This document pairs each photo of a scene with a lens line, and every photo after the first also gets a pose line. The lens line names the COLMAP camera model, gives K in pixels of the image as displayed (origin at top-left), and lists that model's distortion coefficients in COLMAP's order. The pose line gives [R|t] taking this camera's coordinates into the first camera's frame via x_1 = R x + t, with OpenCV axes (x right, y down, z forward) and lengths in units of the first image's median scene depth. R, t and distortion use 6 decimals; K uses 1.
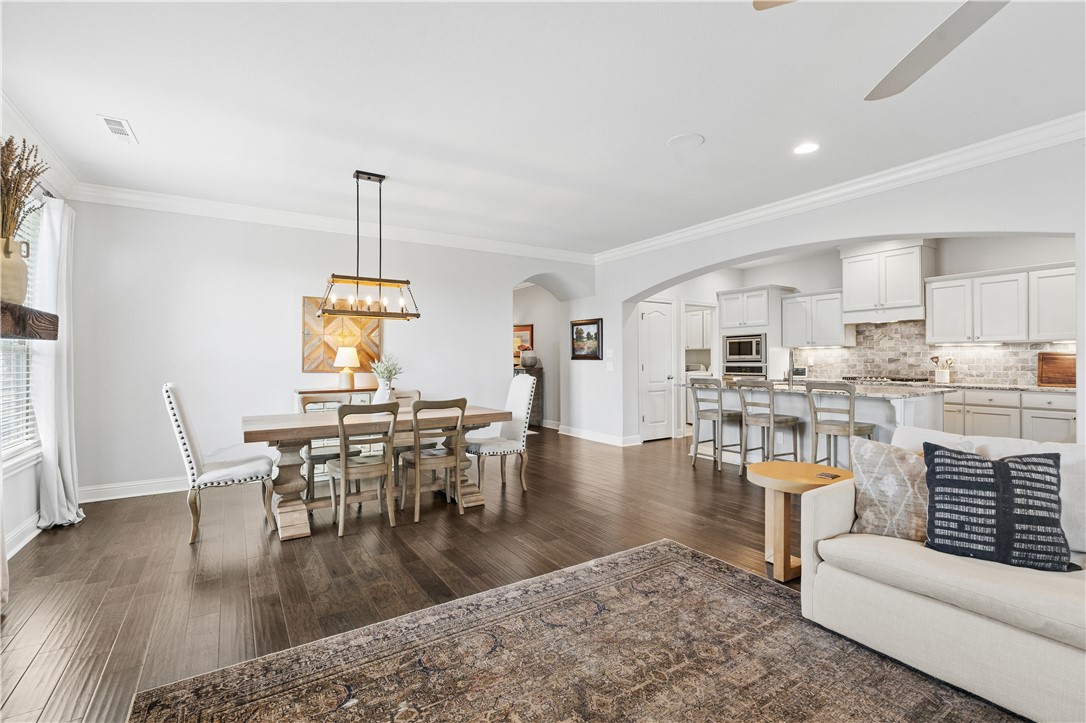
lens RADIAL K [[490.6, 0, 544.8], [0, 490.6, 357.9], [0, 0, 1]] dist [-0.000628, 0.000280]
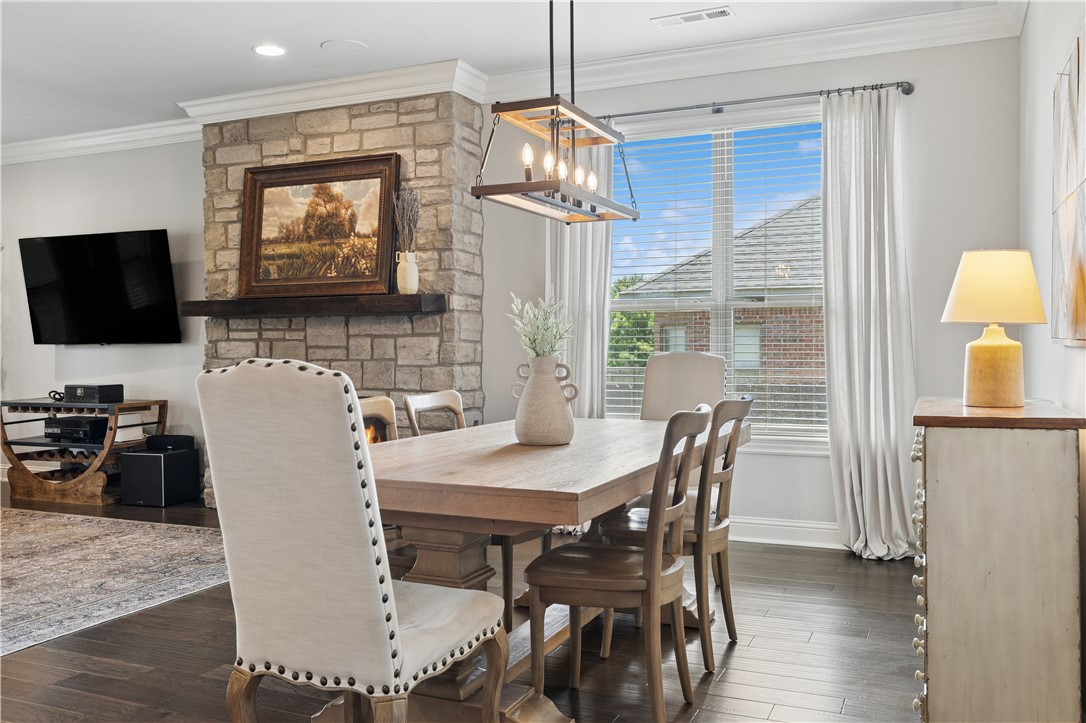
lens RADIAL K [[910.1, 0, 544.9], [0, 910.1, 355.4], [0, 0, 1]] dist [-0.005397, 0.002852]
pose [[-0.835153, 0.018245, -0.549714, 0.065785], [0.014579, 0.999833, 0.011034, 0.024285], [0.549824, 0.001200, -0.835280, 1.217884]]
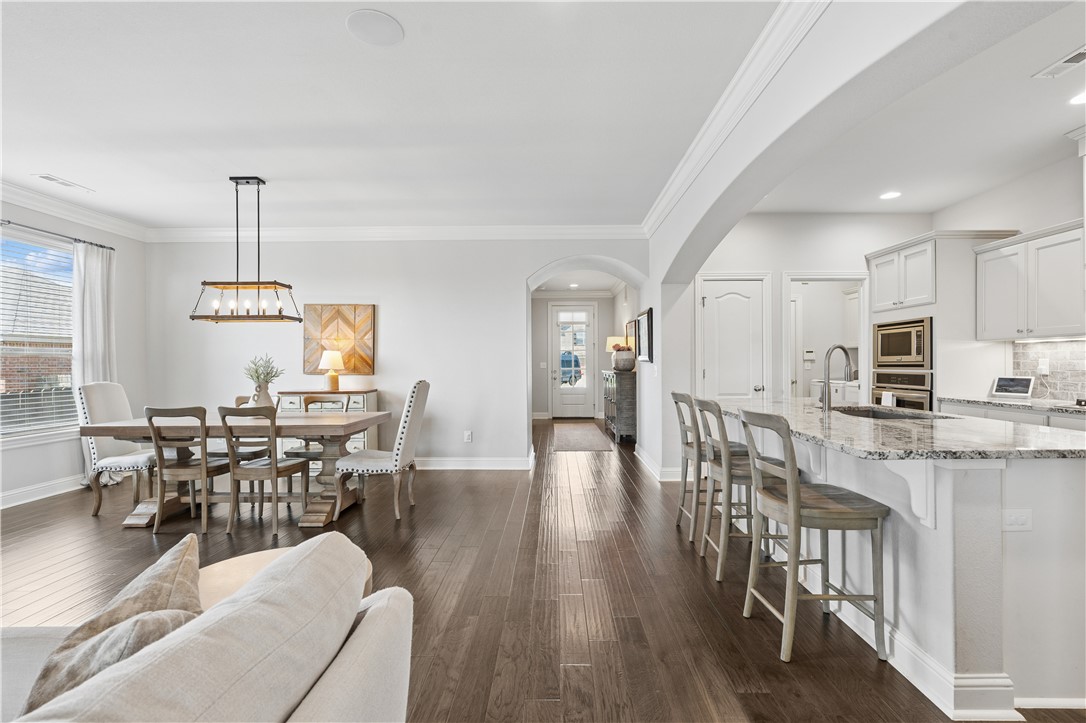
lens RADIAL K [[495.8, 0, 547.2], [0, 495.8, 365.7], [0, 0, 1]] dist [-0.000681, 0.000146]
pose [[0.835168, 0.005482, -0.549968, 0.533028], [0.001890, 0.999916, 0.012838, -0.002064], [0.549992, -0.011761, 0.835087, 0.362316]]
